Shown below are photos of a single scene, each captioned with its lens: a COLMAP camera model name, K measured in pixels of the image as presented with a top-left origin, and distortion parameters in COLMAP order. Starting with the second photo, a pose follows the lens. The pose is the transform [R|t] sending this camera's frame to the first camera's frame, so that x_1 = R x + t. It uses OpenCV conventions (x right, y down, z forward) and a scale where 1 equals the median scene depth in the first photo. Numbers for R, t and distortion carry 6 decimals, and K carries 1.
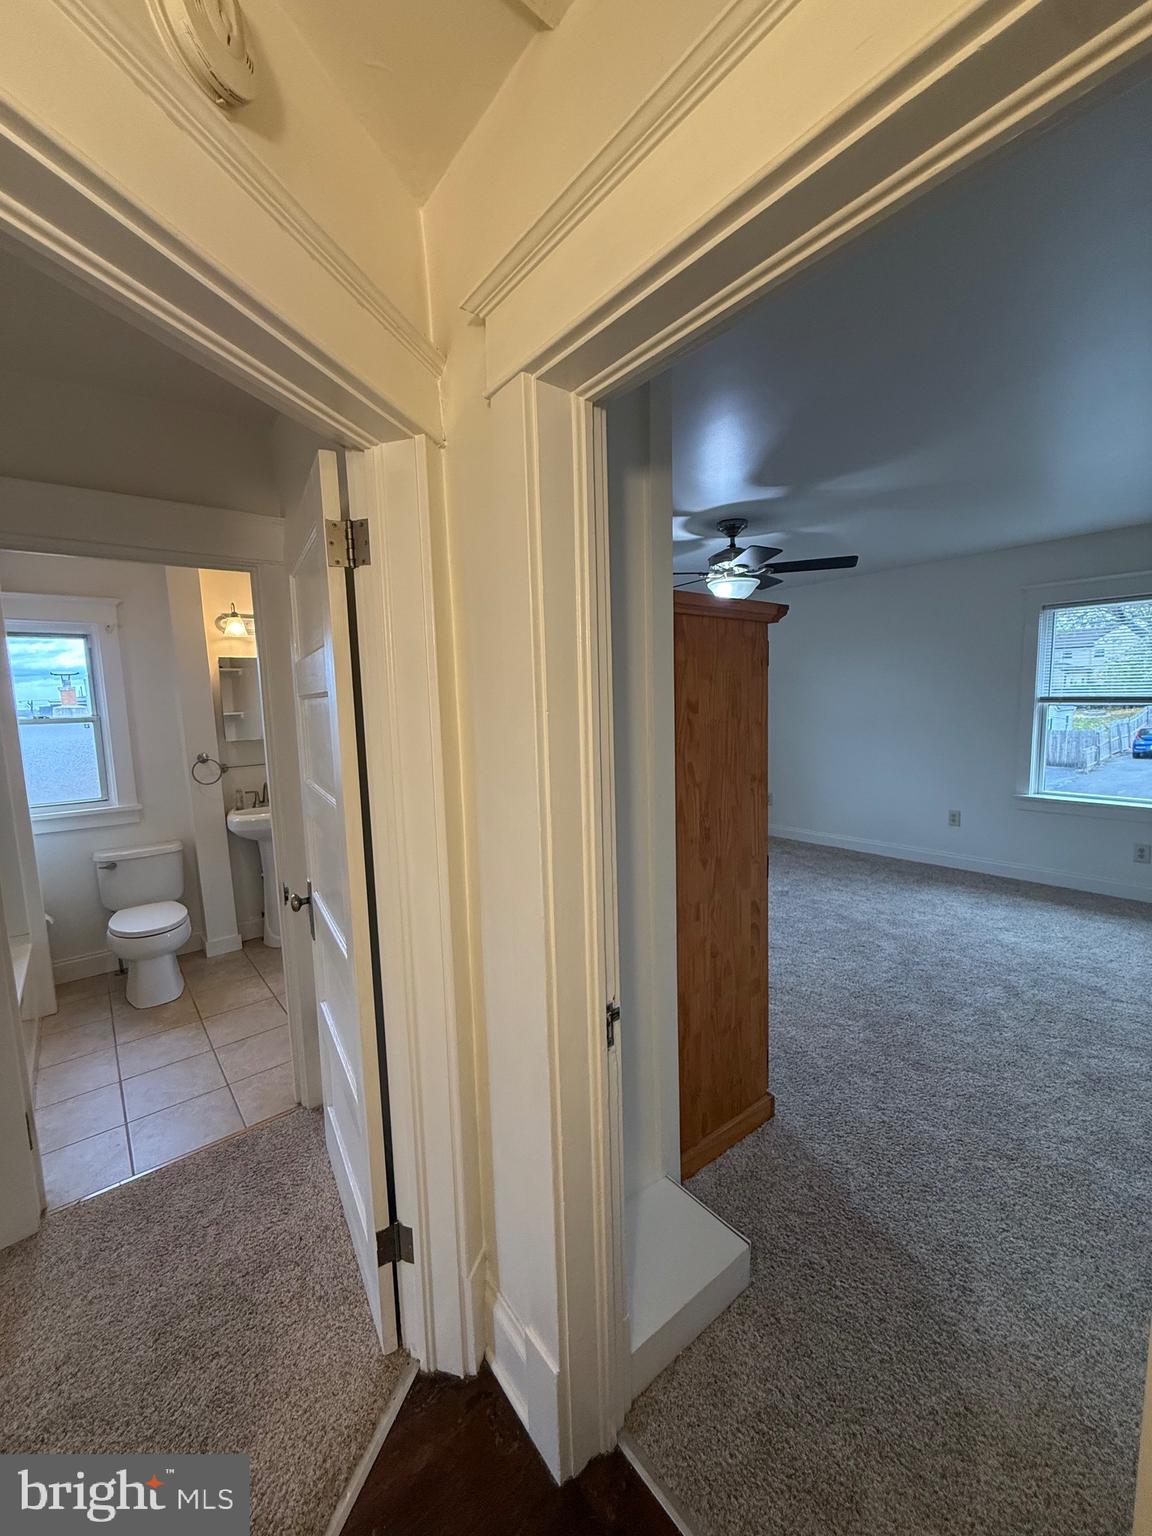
lens RADIAL K [[608.8, 0, 577.6], [0, 608.8, 758.5], [0, 0, 1]] dist [-0.001998, 0.000441]
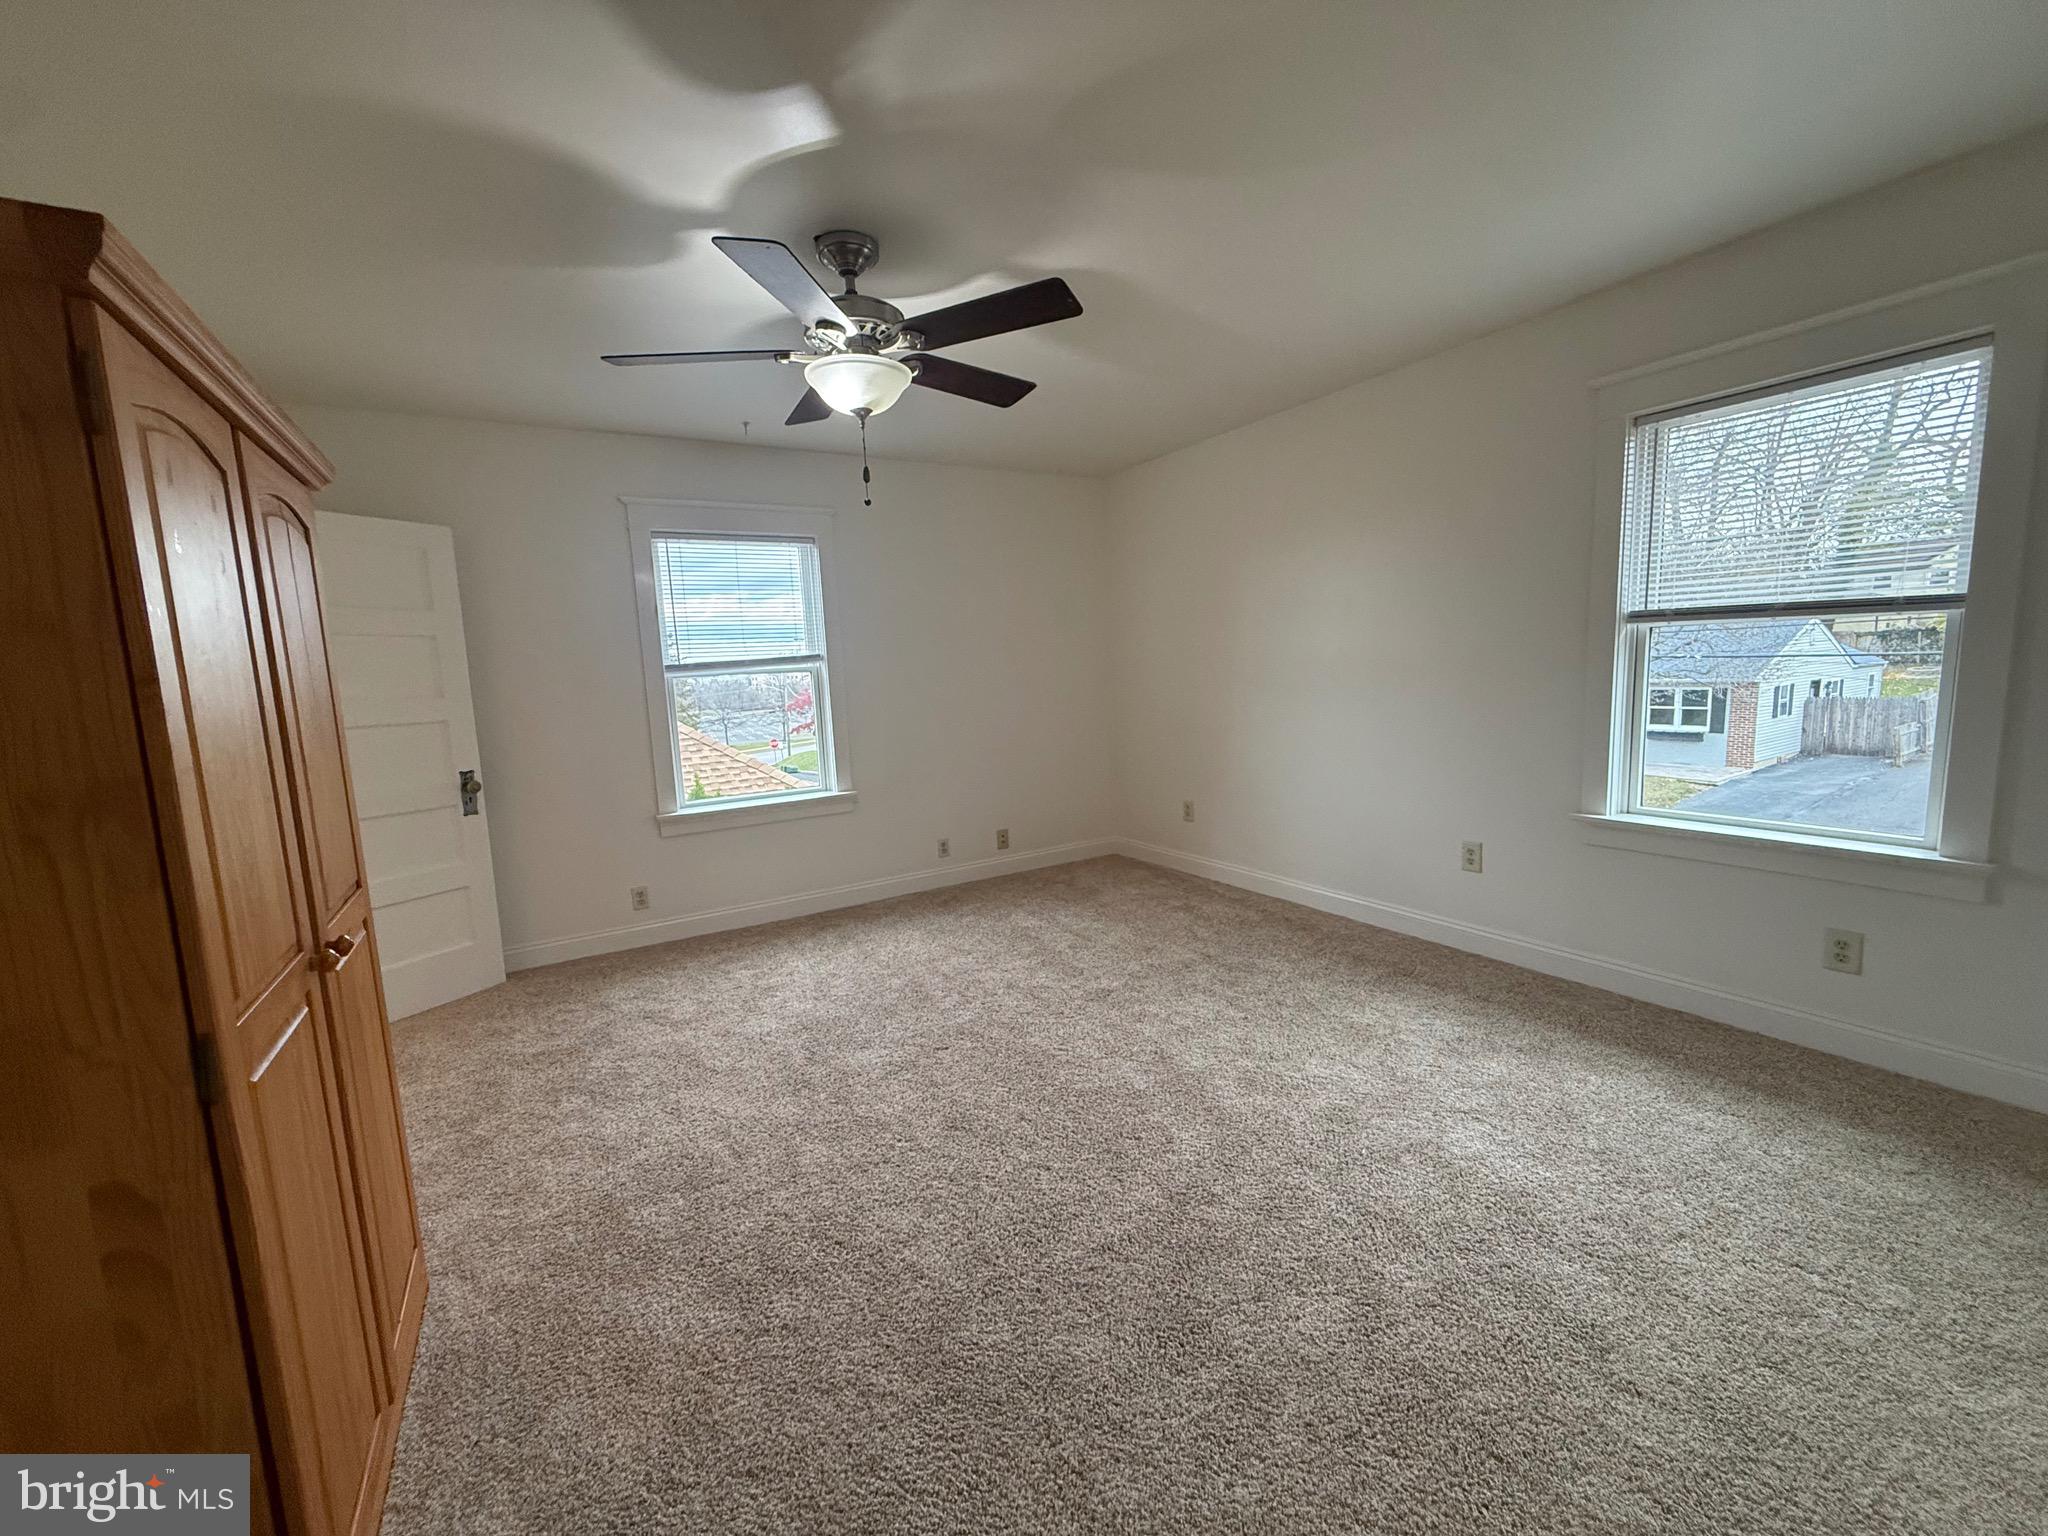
lens RADIAL K [[811.8, 0, 1030.5], [0, 811.8, 765.5], [0, 0, 1]] dist [-0.001998, 0.000441]
pose [[0.990755, 0.002697, -0.135637, 0.386374], [0.001038, 0.999622, 0.027458, 0.001685], [0.135660, -0.027345, 0.990378, 0.306326]]
